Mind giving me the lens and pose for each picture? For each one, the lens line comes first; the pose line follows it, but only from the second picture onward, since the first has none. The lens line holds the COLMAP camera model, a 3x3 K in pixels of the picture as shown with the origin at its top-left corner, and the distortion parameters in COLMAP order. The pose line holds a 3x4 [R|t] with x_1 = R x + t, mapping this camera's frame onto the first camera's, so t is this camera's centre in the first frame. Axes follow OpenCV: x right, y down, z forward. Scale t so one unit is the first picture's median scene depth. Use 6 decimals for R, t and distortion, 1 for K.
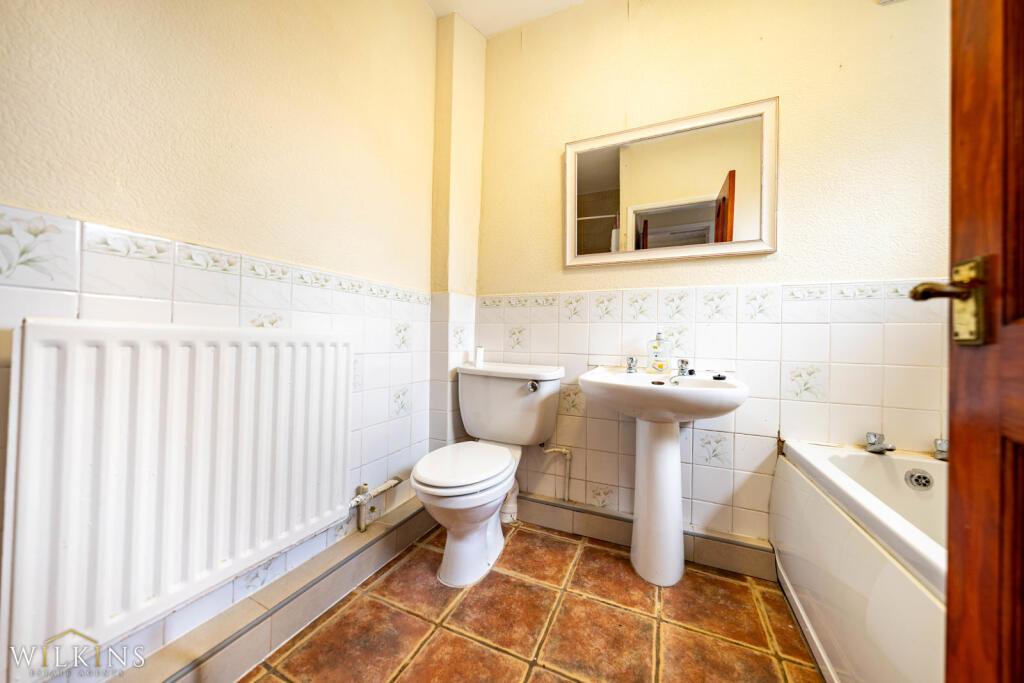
lens RADIAL K [[348.0, 0, 511.8], [0, 348.0, 338.8], [0, 0, 1]] dist [-0.001302, -0.000154]
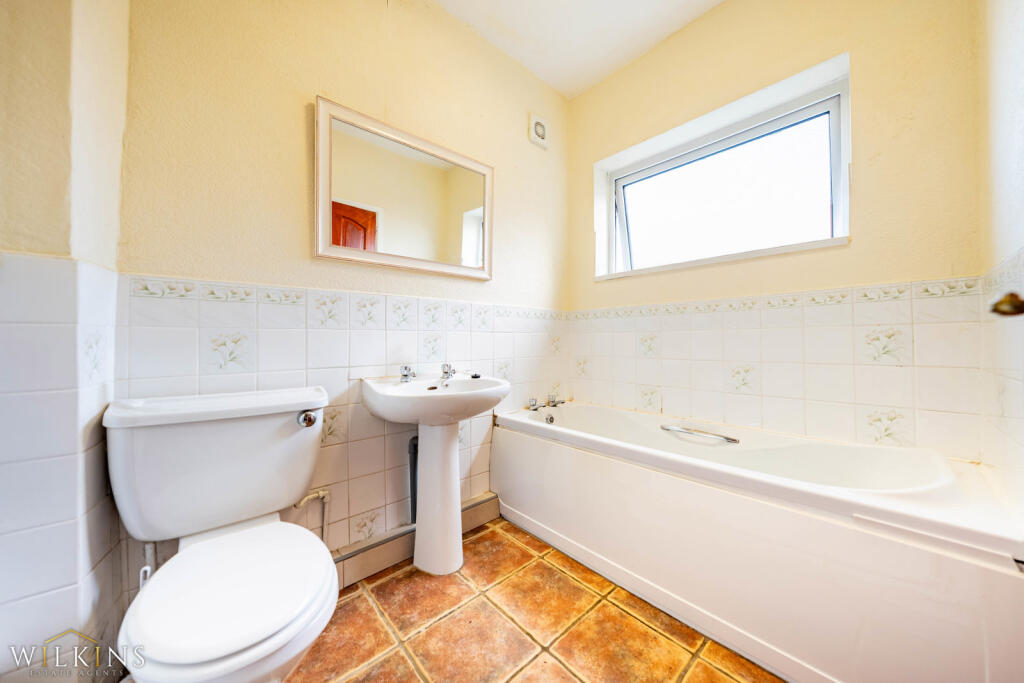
lens RADIAL K [[348.0, 0, 511.8], [0, 348.0, 338.8], [0, 0, 1]] dist [-0.001302, -0.000154]
pose [[0.407639, -0.018765, 0.912951, -0.492796], [0.006354, 0.999823, 0.017713, -0.045089], [-0.913121, -0.001420, 0.407686, 0.384254]]
